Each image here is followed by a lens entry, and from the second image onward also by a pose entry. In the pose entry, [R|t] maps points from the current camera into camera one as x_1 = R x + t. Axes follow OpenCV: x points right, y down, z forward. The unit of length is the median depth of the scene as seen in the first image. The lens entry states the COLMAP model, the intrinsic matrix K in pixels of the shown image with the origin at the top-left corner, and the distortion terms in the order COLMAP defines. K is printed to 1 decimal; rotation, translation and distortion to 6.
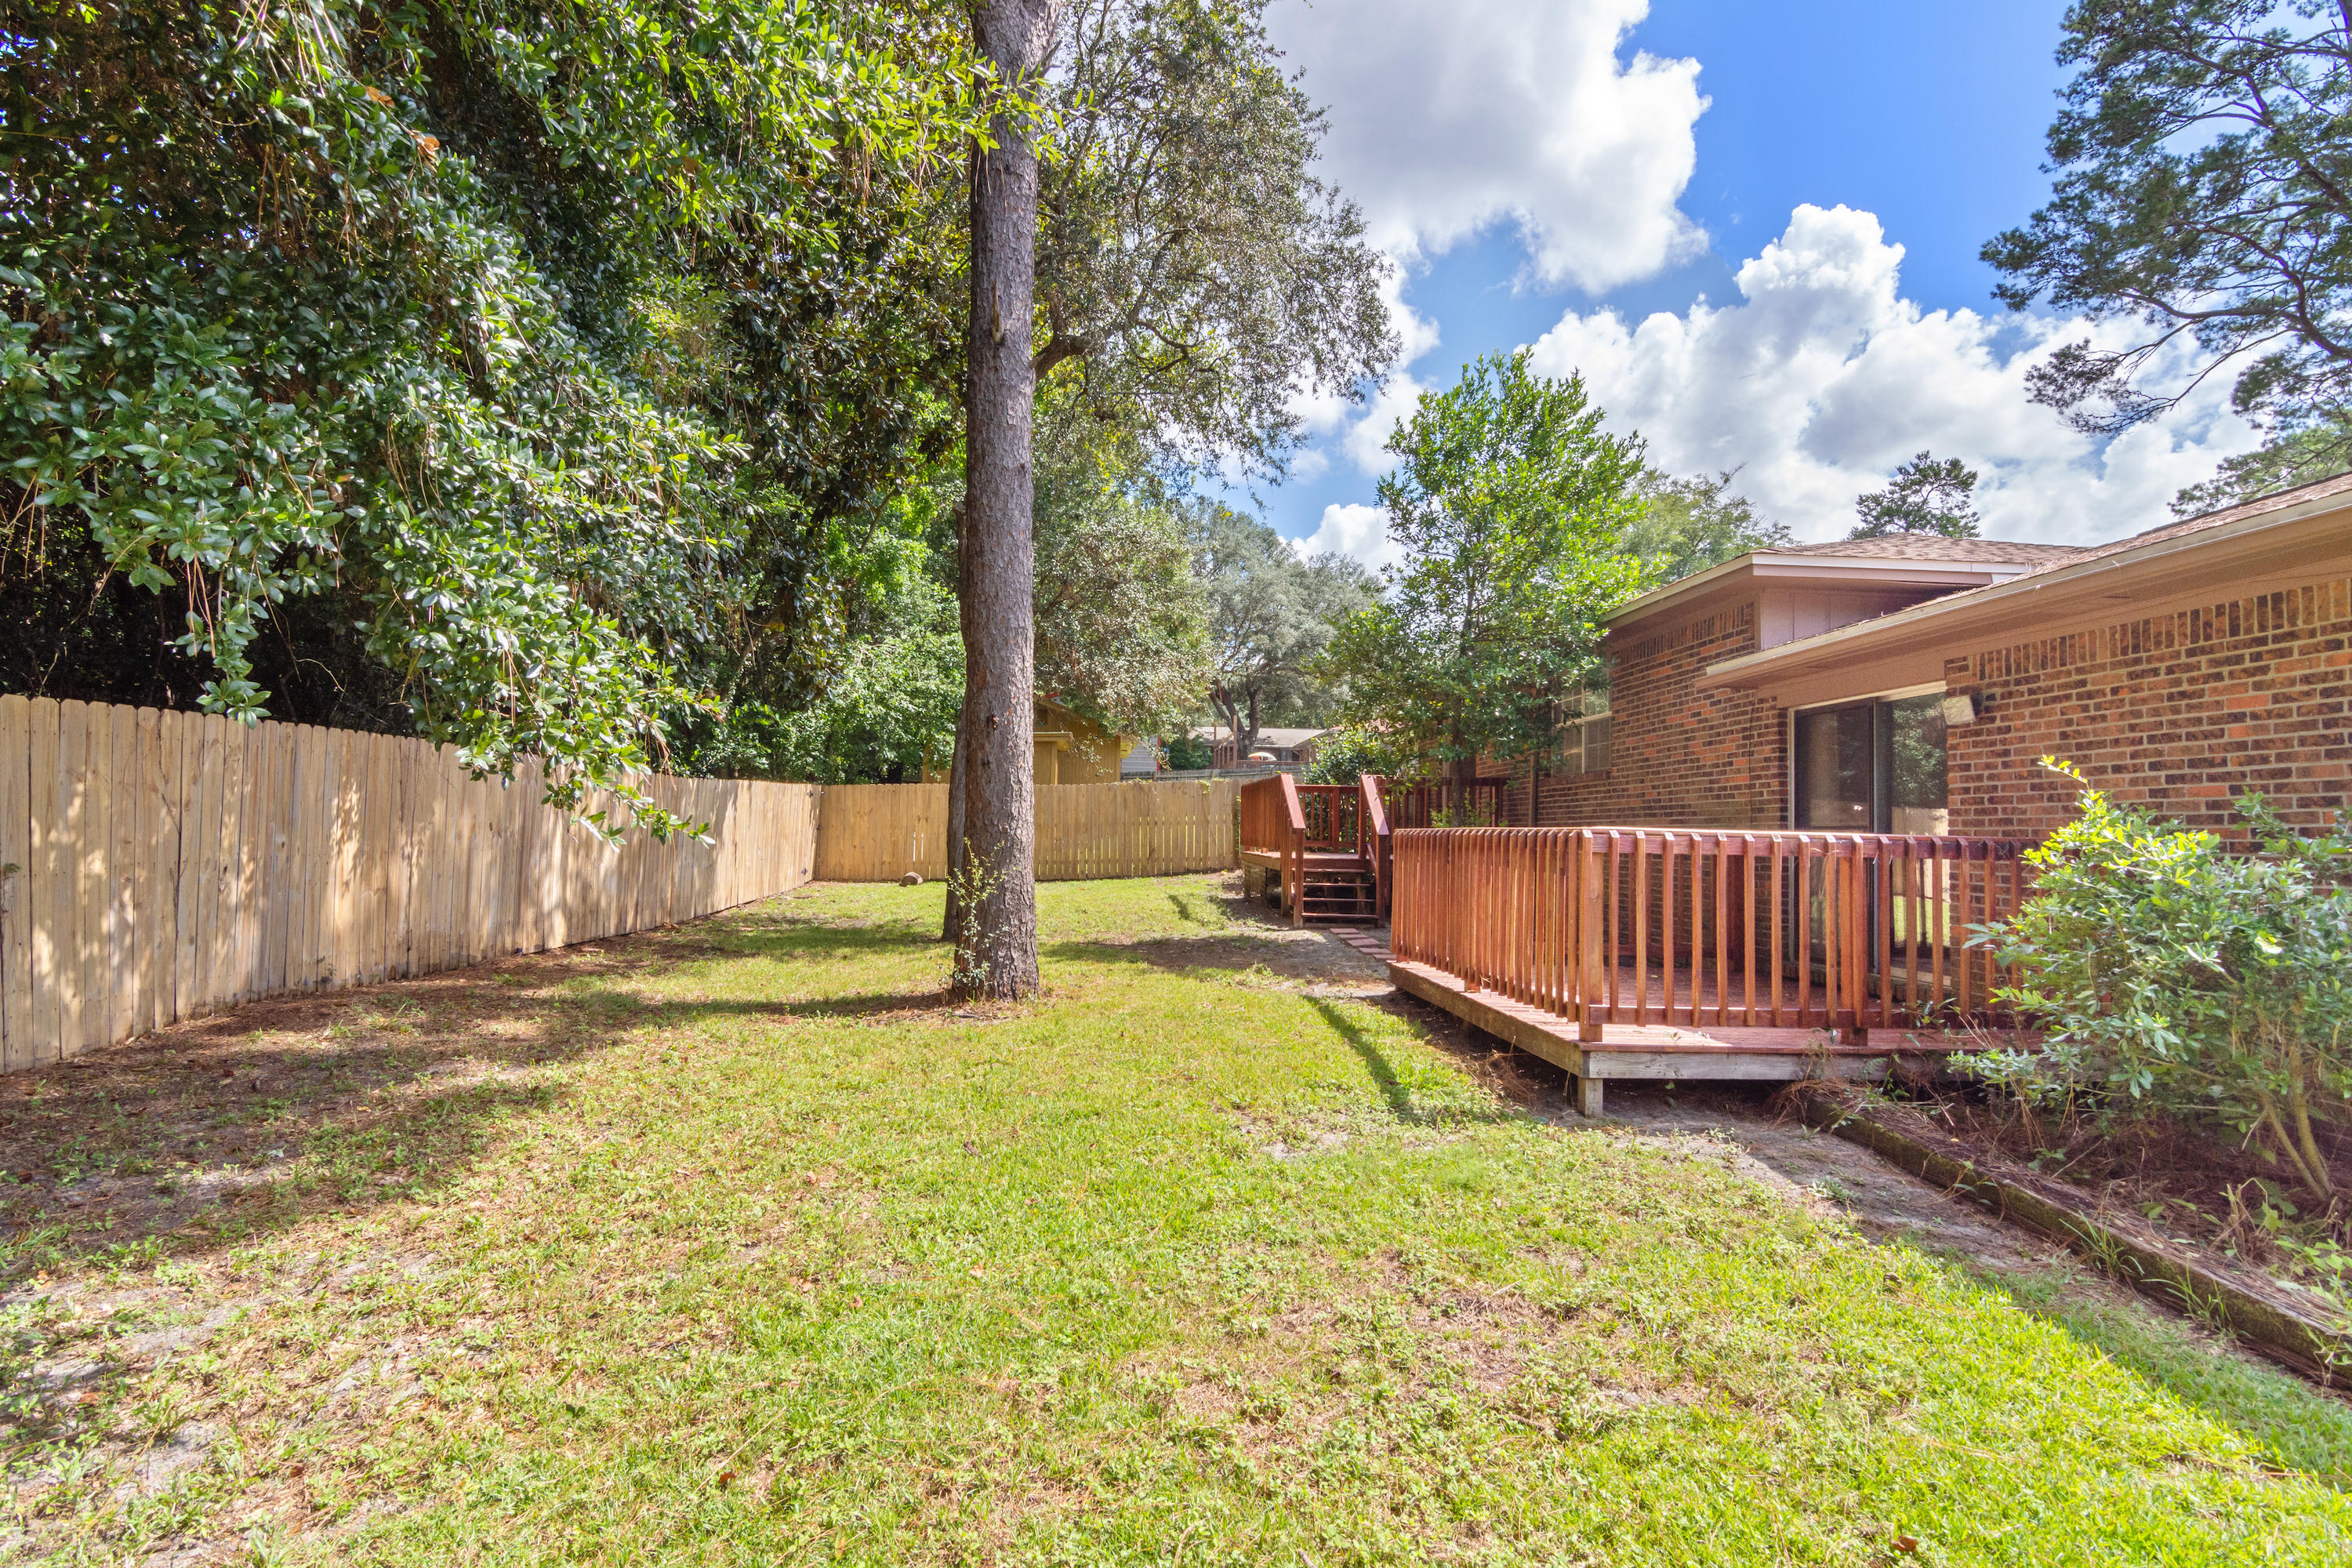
lens RADIAL K [[1119.2, 0, 1172.8], [0, 1119.2, 791.4], [0, 0, 1]] dist [0.000146, 0.000033]
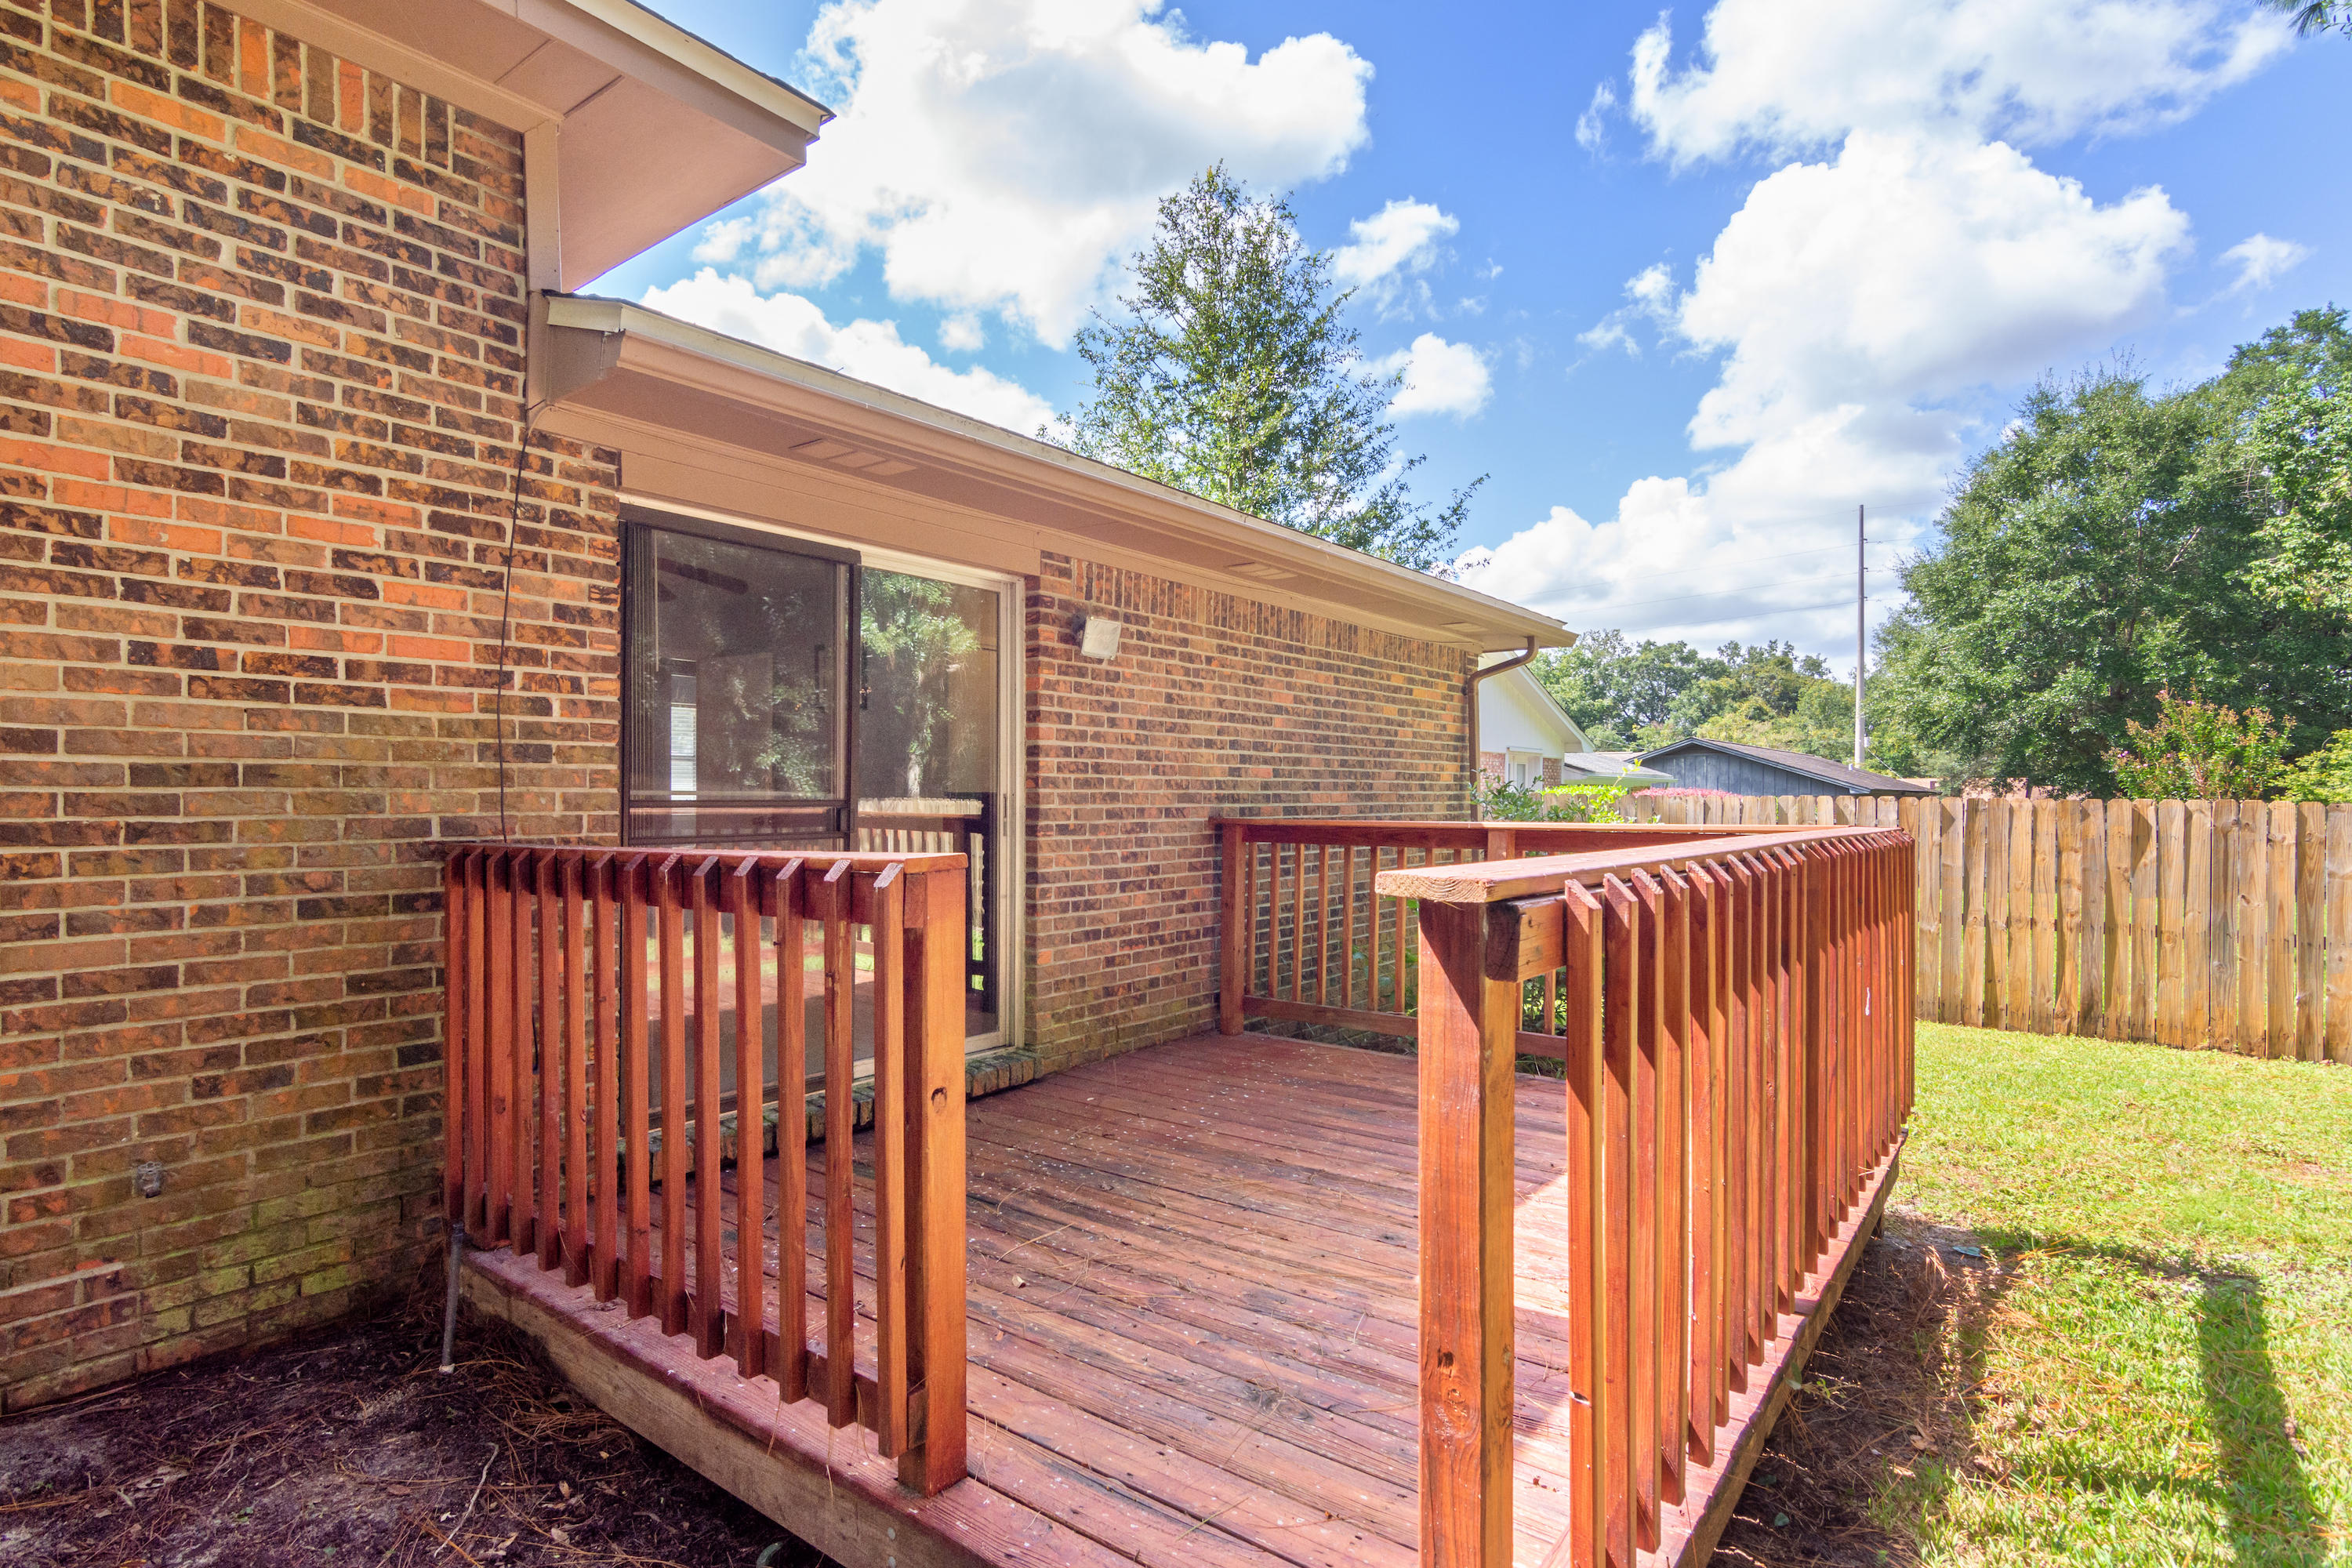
lens RADIAL K [[1188.9, 0, 1177.3], [0, 1188.9, 794.0], [0, 0, 1]] dist [0.000189, 0.000002]
pose [[-0.747747, -0.018993, 0.663713, 0.191828], [-0.043480, 0.998846, -0.020402, 0.042290], [-0.662559, -0.044114, -0.747709, 1.702486]]
